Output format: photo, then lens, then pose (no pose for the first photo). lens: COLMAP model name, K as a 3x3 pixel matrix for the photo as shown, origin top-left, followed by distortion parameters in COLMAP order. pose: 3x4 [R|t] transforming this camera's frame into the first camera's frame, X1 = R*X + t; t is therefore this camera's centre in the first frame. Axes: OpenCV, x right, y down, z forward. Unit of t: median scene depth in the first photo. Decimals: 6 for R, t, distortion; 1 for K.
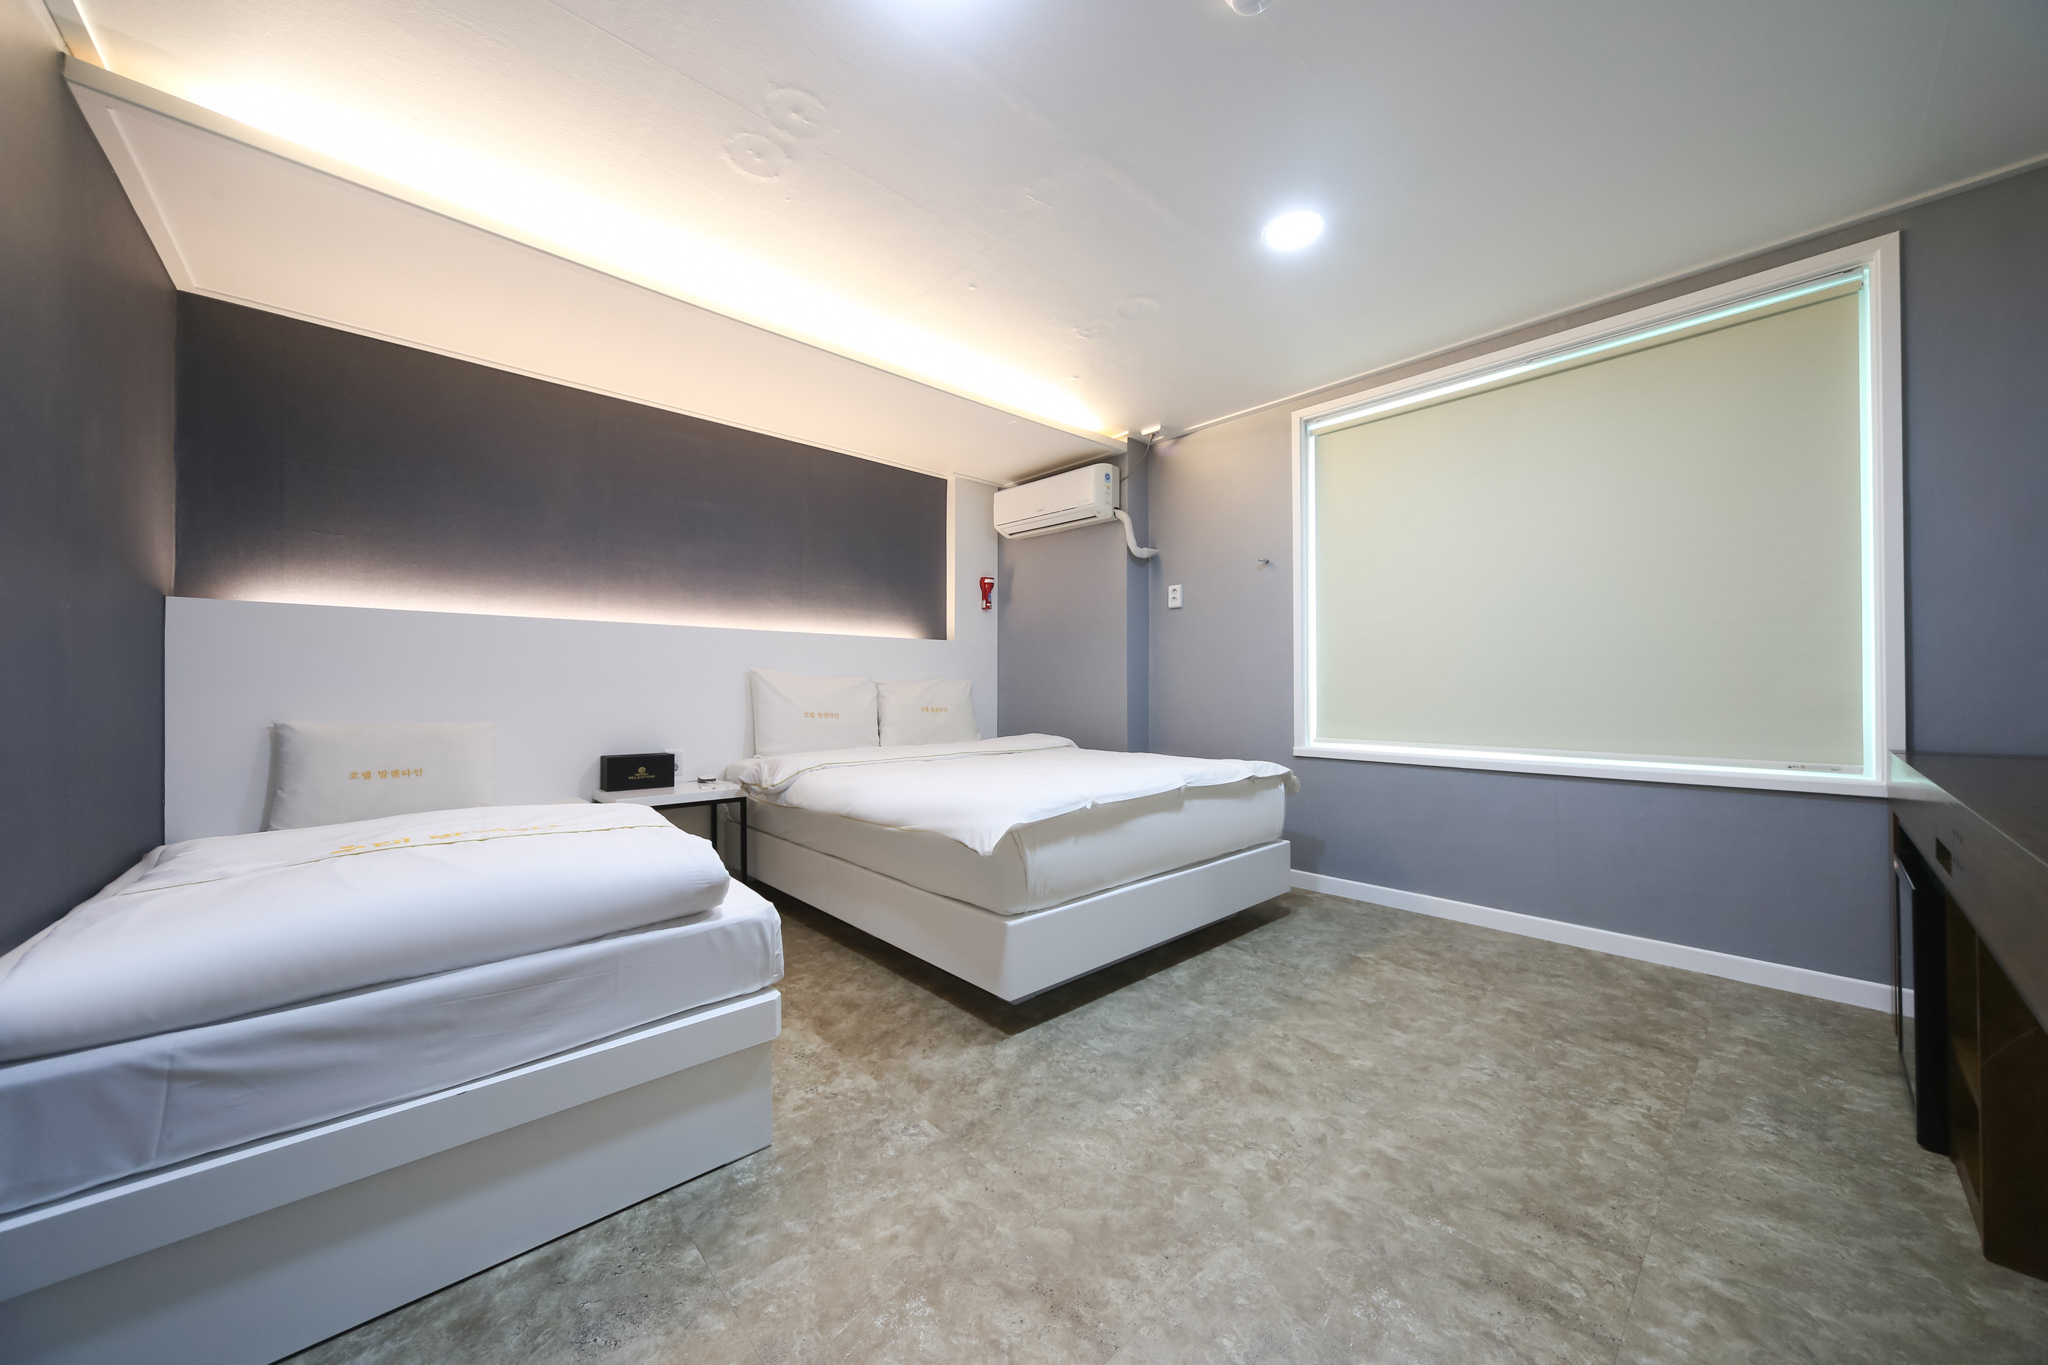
lens RADIAL K [[710.3, 0, 1016.5], [0, 710.3, 687.5], [0, 0, 1]] dist [-0.000227, 0.000169]
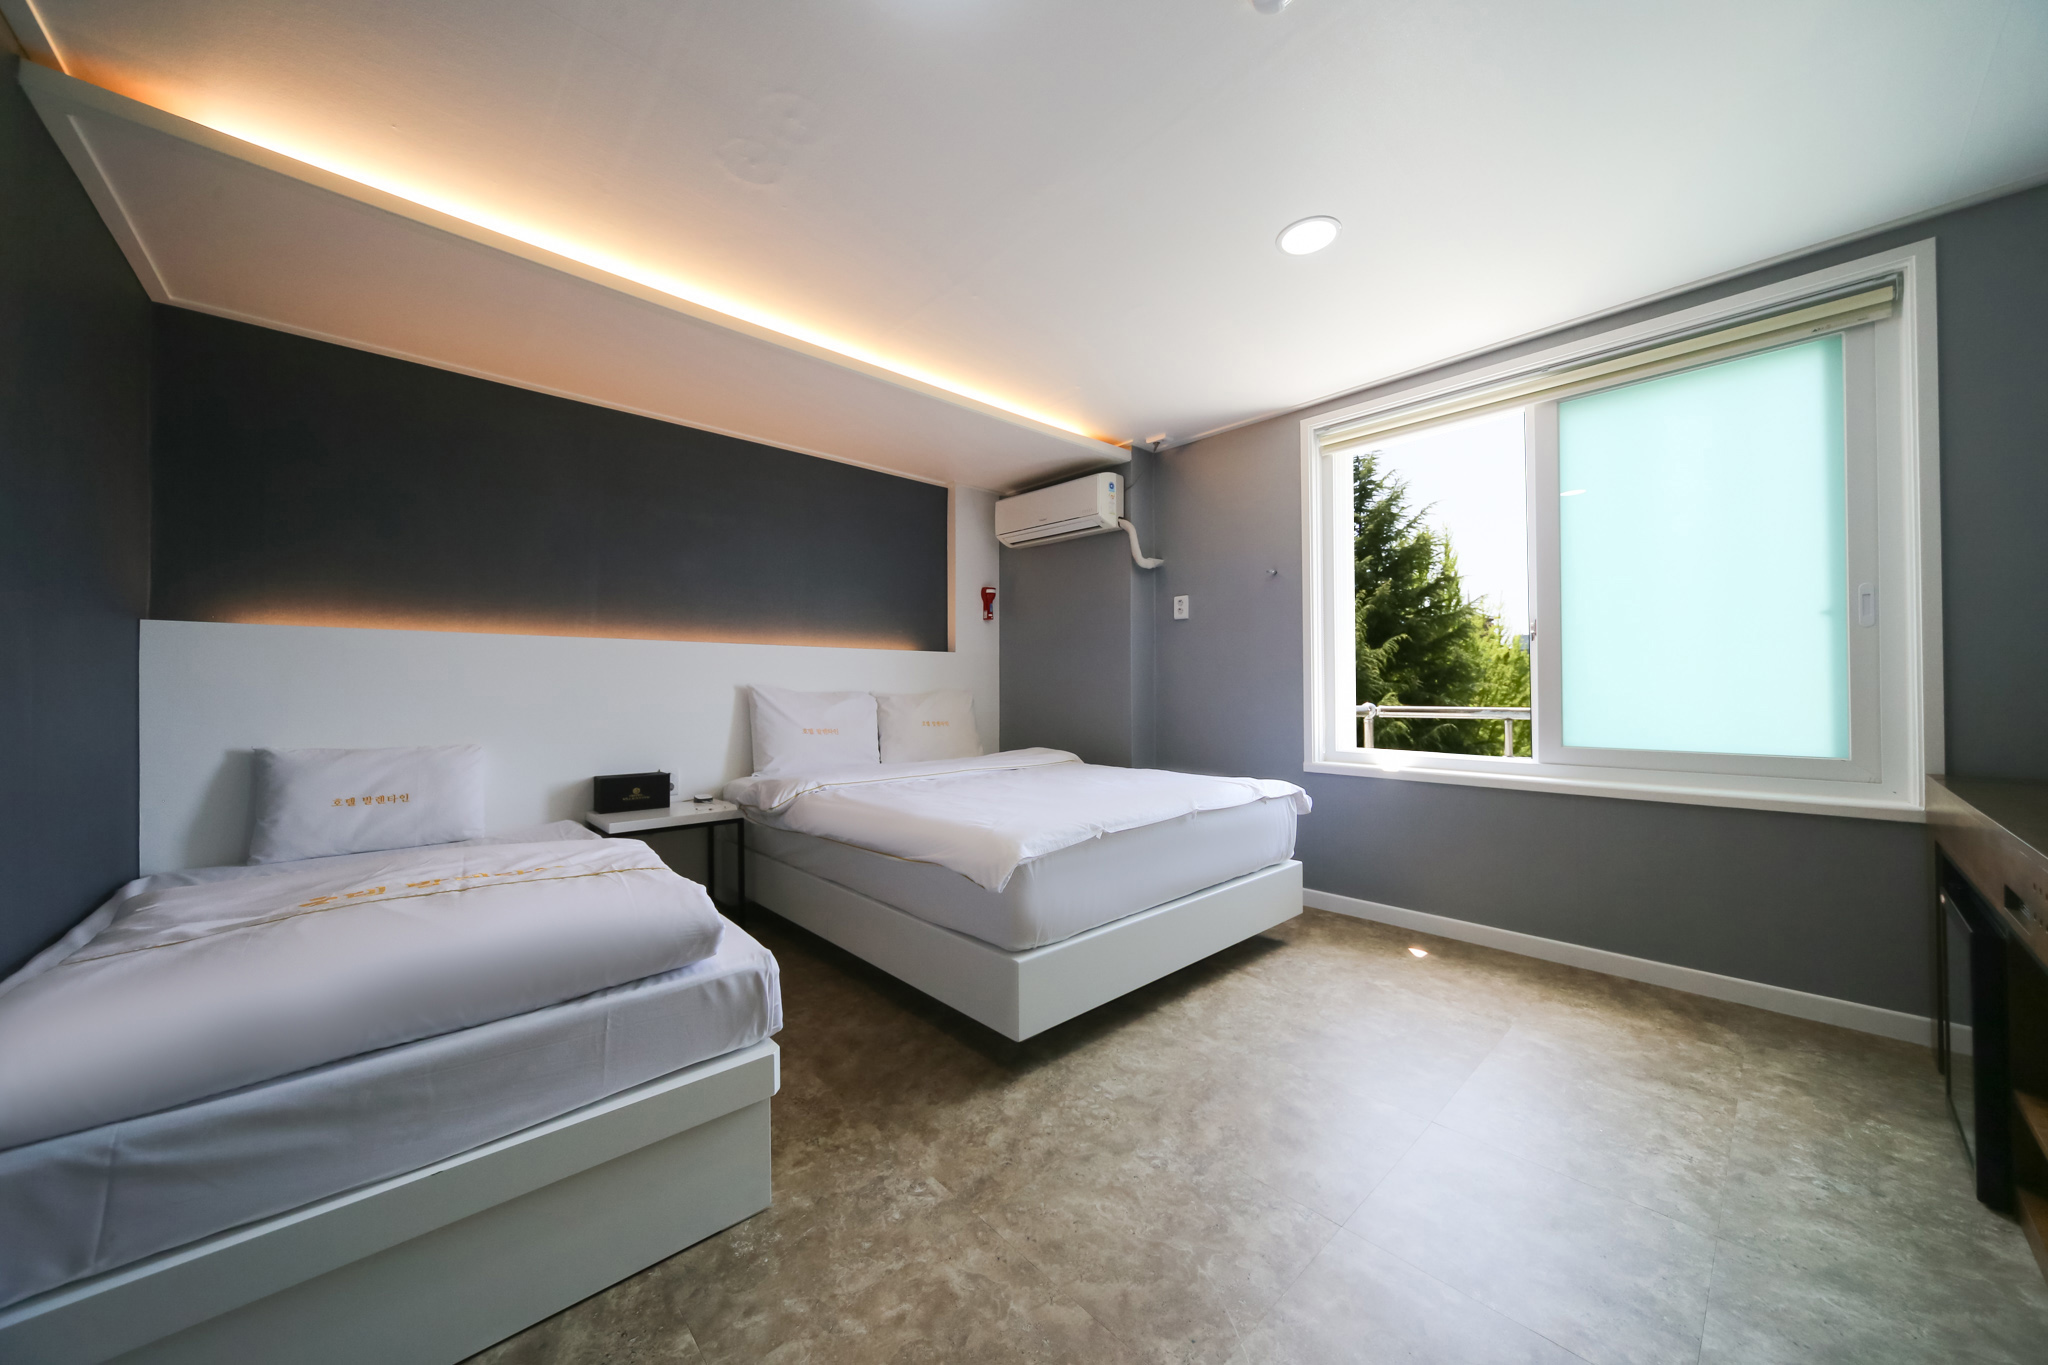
lens RADIAL K [[710.3, 0, 1016.5], [0, 710.3, 687.5], [0, 0, 1]] dist [-0.000227, 0.000169]
pose [[0.999991, -0.003871, 0.001898, -0.014771], [0.003873, 0.999992, -0.000862, -0.045029], [-0.001895, 0.000869, 0.999998, 0.049137]]
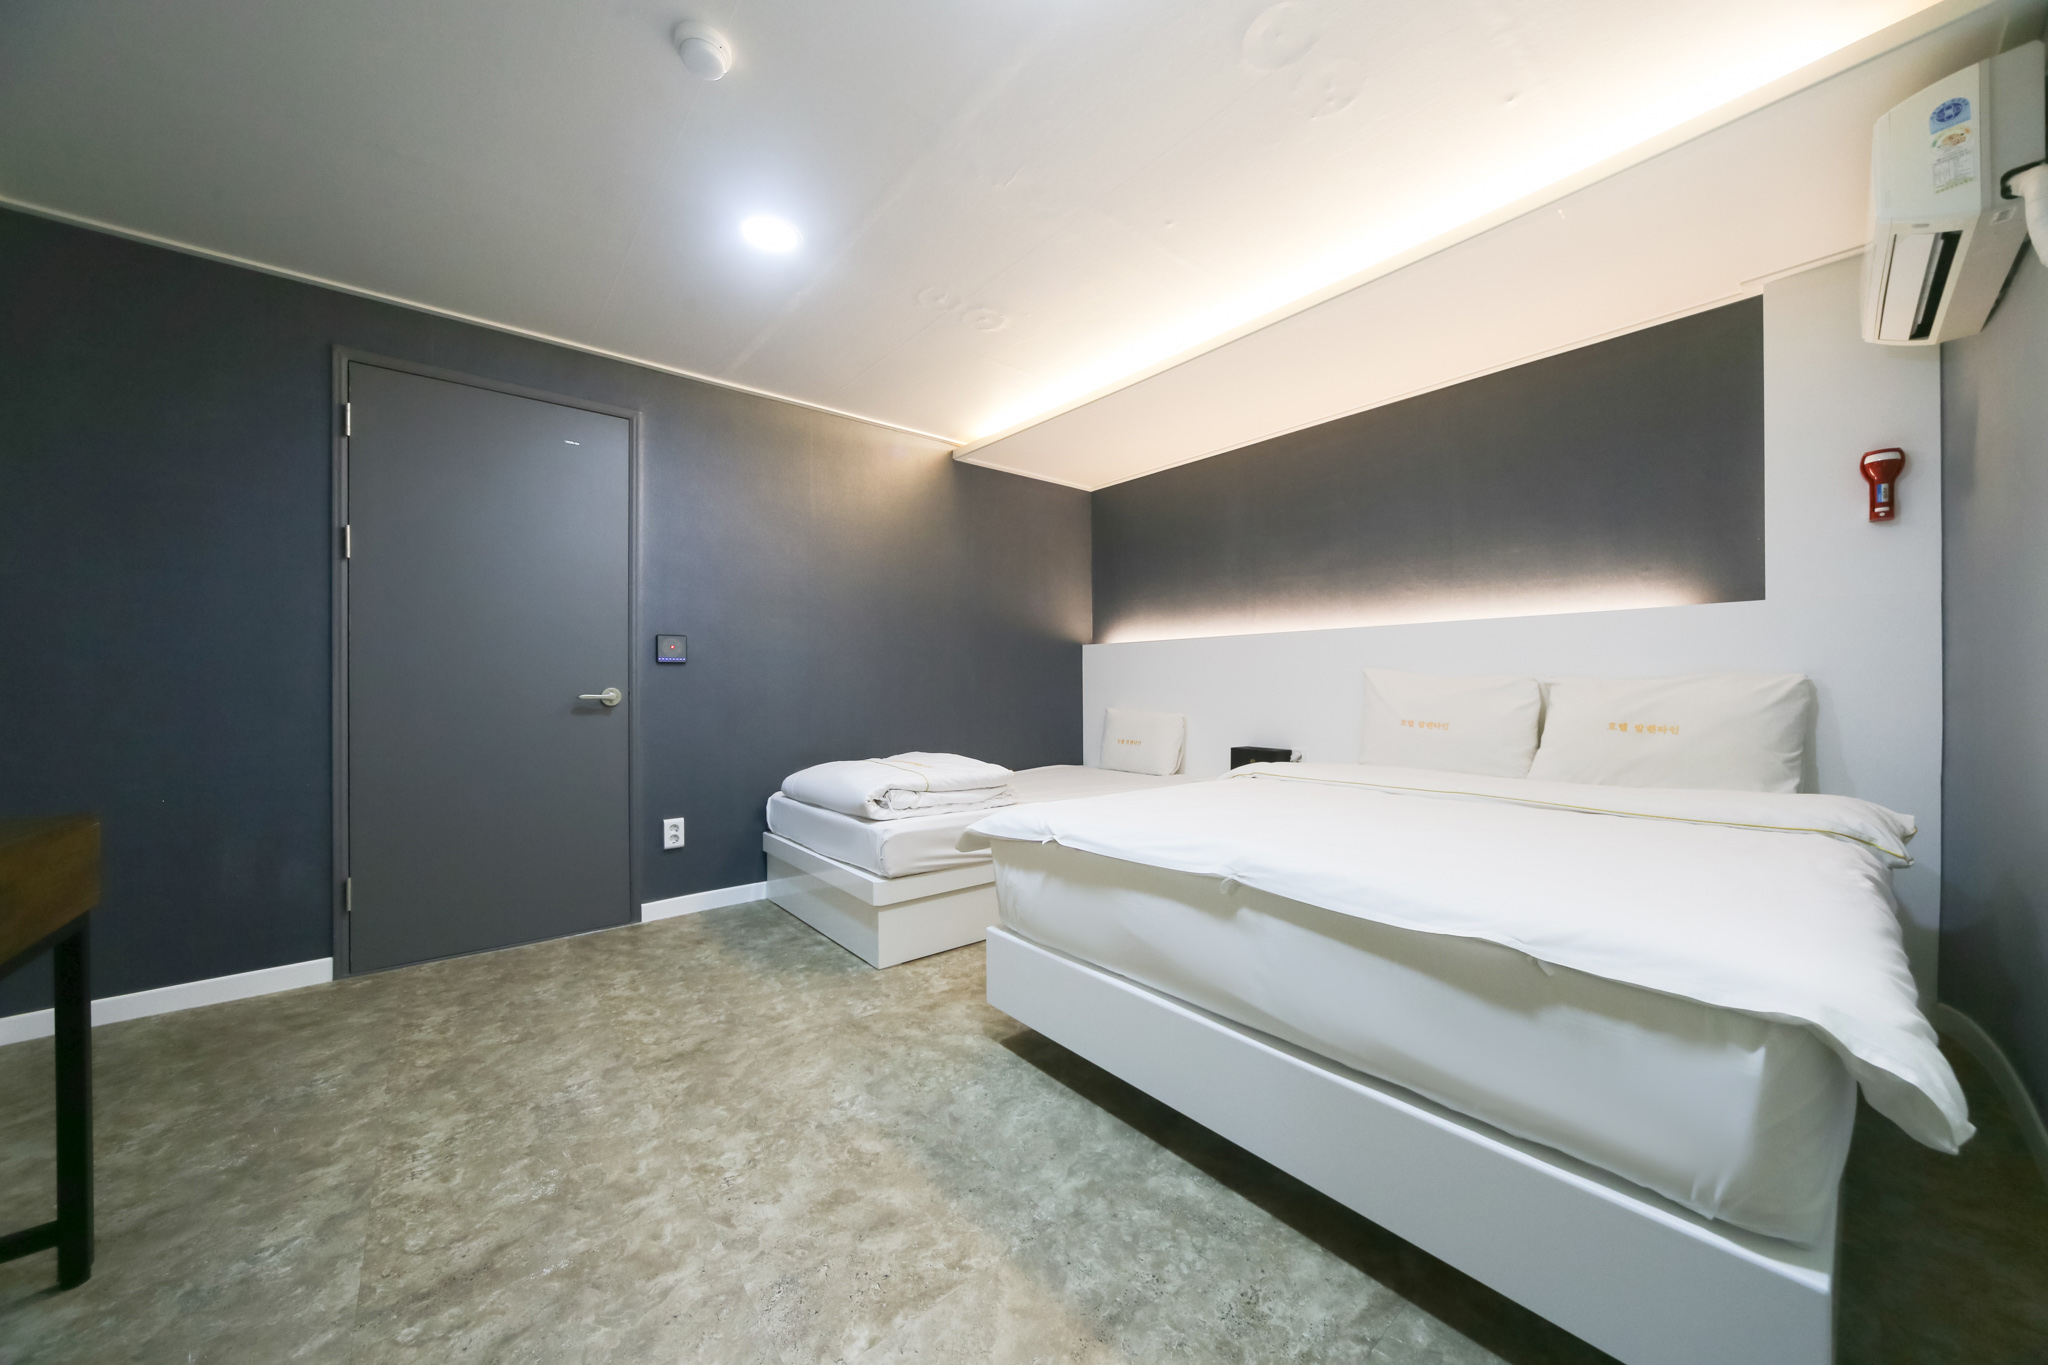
lens RADIAL K [[685.8, 0, 1024.0], [0, 685.8, 682.5], [0, 0, 1]] dist [-0.001151, 0.000039]
pose [[-0.023623, -0.005744, -0.999704, 1.217682], [0.008763, 0.999944, -0.005952, -0.019414], [0.999683, -0.008901, -0.023572, 1.334958]]
